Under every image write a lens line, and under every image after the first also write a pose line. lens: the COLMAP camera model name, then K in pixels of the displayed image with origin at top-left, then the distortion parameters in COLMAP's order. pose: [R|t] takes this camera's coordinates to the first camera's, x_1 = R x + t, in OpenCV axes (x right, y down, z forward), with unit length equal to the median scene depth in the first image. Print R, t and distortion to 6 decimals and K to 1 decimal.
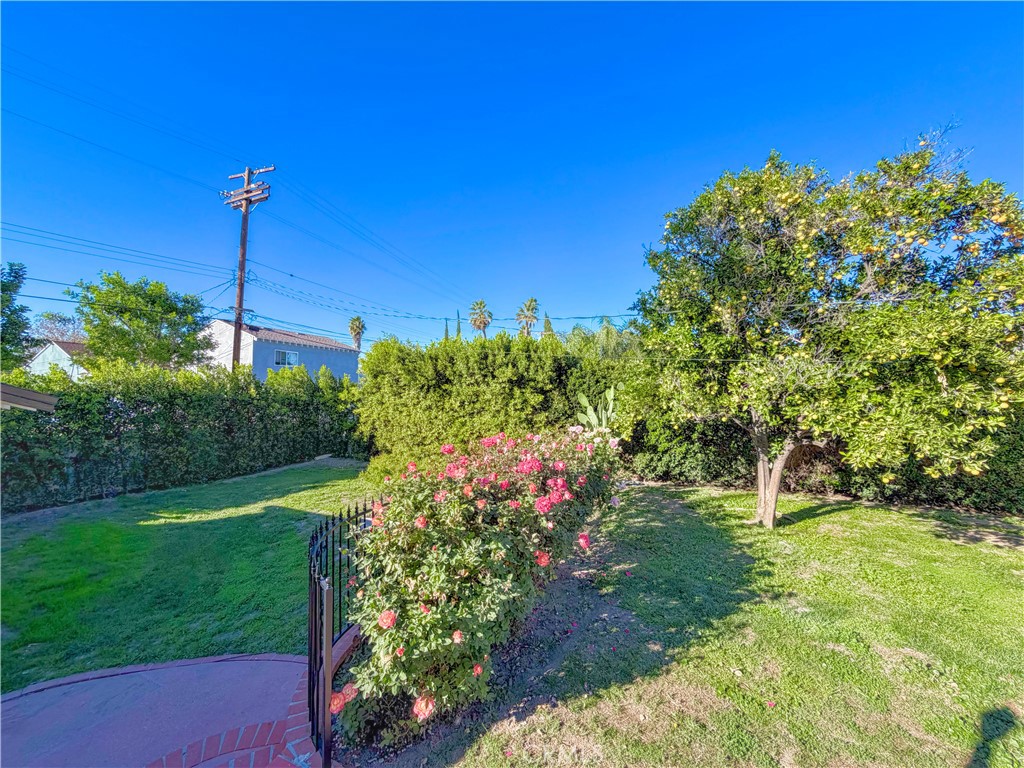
lens RADIAL K [[411.8, 0, 512.0], [0, 411.8, 384.0], [0, 0, 1]] dist [-0.000264, -0.000072]
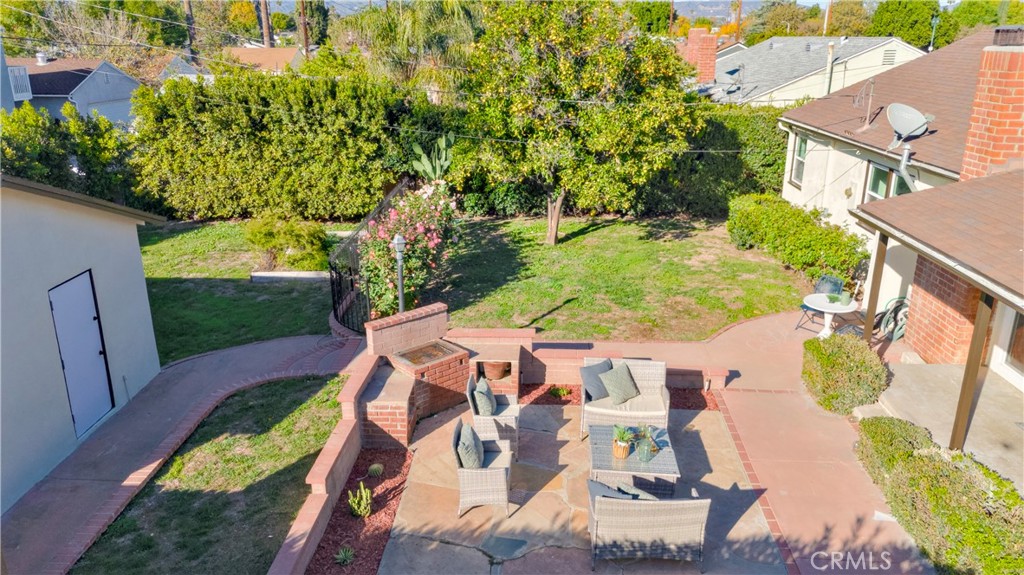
lens RADIAL K [[785.3, 0, 533.7], [0, 785.3, 289.0], [0, 0, 1]] dist [0.043067, -0.006357]
pose [[0.930080, -0.126129, 0.345025, -0.268603], [0.002324, 0.941212, 0.337810, -0.279014], [-0.367349, -0.313388, 0.875696, -0.916299]]
